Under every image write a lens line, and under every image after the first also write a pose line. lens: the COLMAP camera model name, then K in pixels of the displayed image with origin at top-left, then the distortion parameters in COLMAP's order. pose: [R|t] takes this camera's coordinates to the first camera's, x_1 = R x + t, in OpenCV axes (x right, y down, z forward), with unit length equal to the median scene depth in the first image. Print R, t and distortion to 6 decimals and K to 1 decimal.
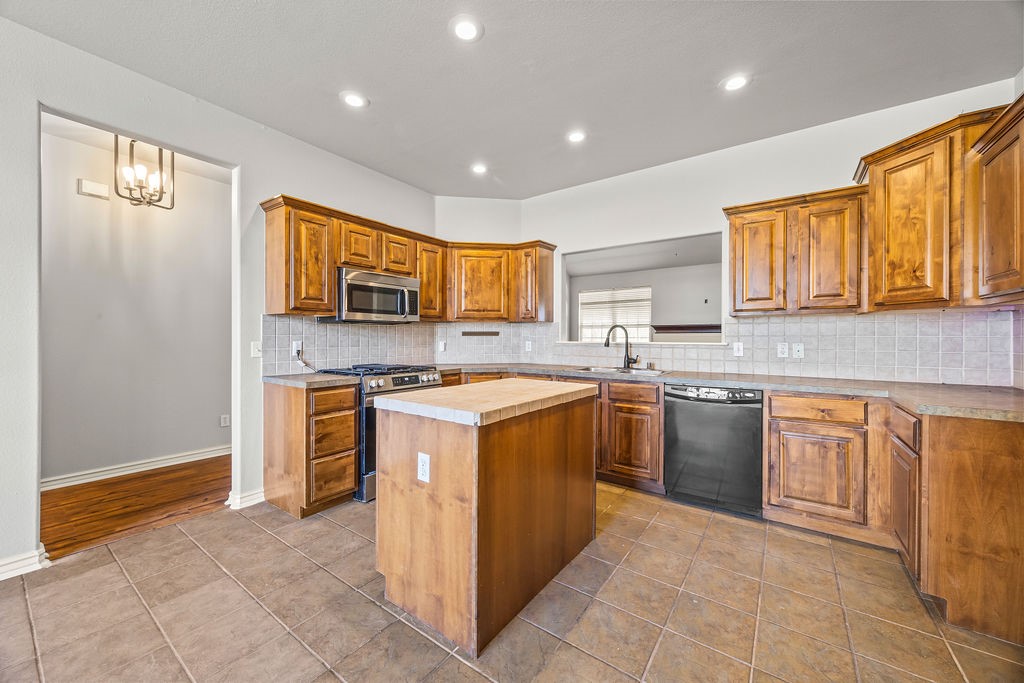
lens RADIAL K [[385.3, 0, 507.1], [0, 385.3, 340.3], [0, 0, 1]] dist [-0.002575, 0.000276]
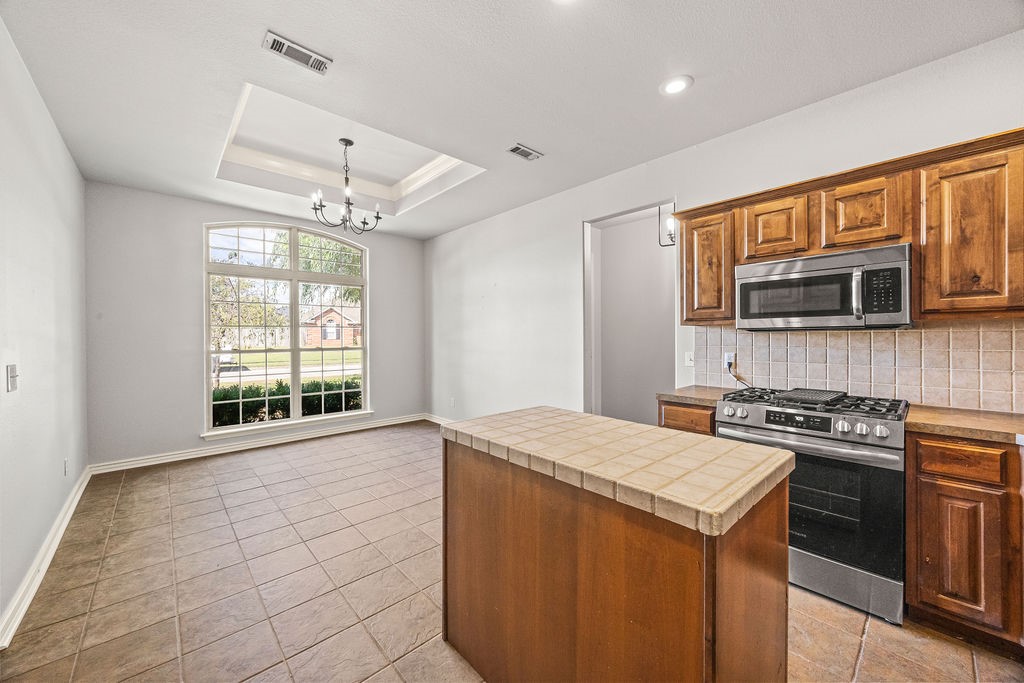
lens RADIAL K [[385.3, 0, 507.0], [0, 385.3, 340.1], [0, 0, 1]] dist [-0.002575, 0.000276]
pose [[-0.207655, 0.006232, -0.978182, 0.527412], [-0.003400, 0.999969, 0.007093, -0.036394], [0.978196, 0.004799, -0.207628, 0.753026]]
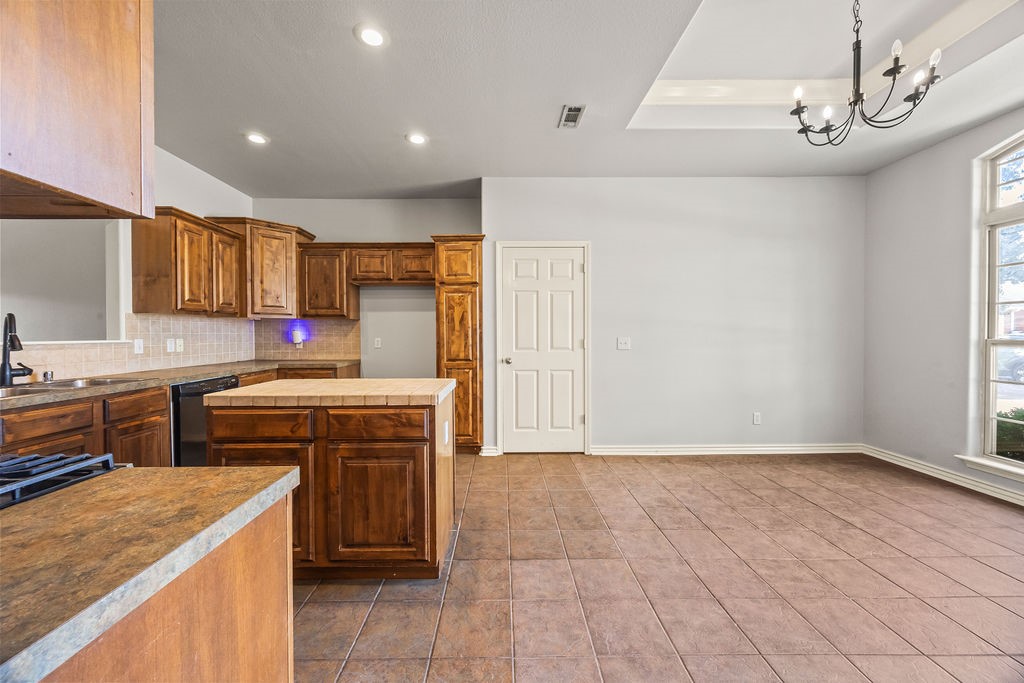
lens RADIAL K [[385.3, 0, 507.6], [0, 385.3, 339.2], [0, 0, 1]] dist [-0.002575, 0.000276]
pose [[-0.596342, -0.013230, 0.802622, -0.835835], [0.005750, 0.999768, 0.020752, -0.011010], [-0.802710, 0.016990, -0.596127, 0.961392]]
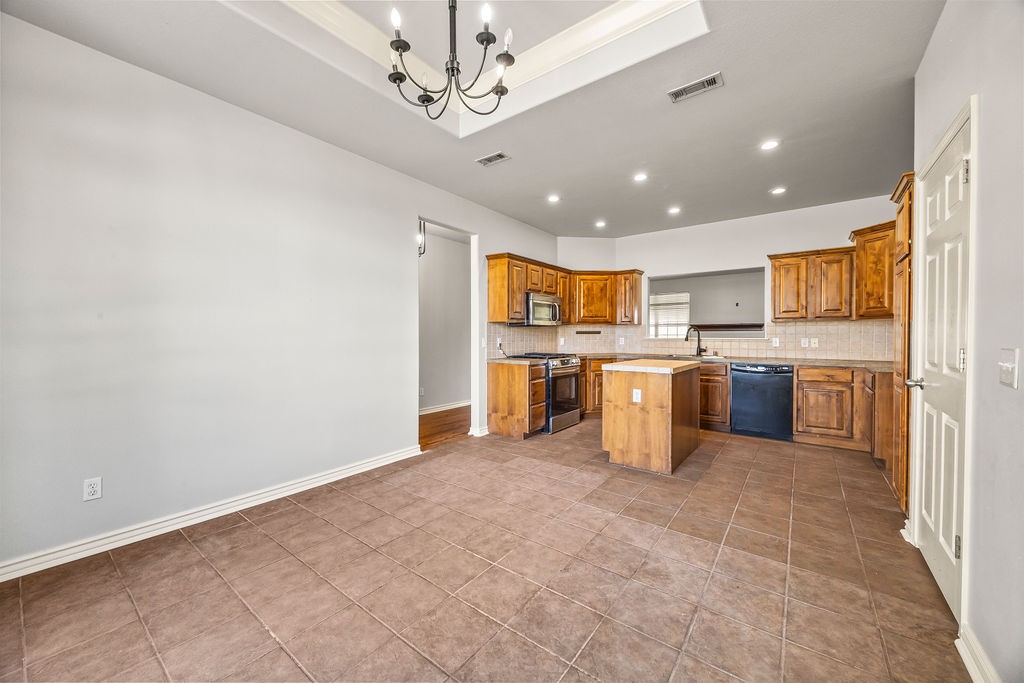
lens RADIAL K [[385.3, 0, 507.9], [0, 385.3, 340.4], [0, 0, 1]] dist [-0.002575, 0.000276]
pose [[0.999632, -0.003311, -0.026917, -0.523841], [0.003503, 0.999969, 0.007060, 0.001272], [0.026893, -0.007152, 0.999613, -0.698489]]
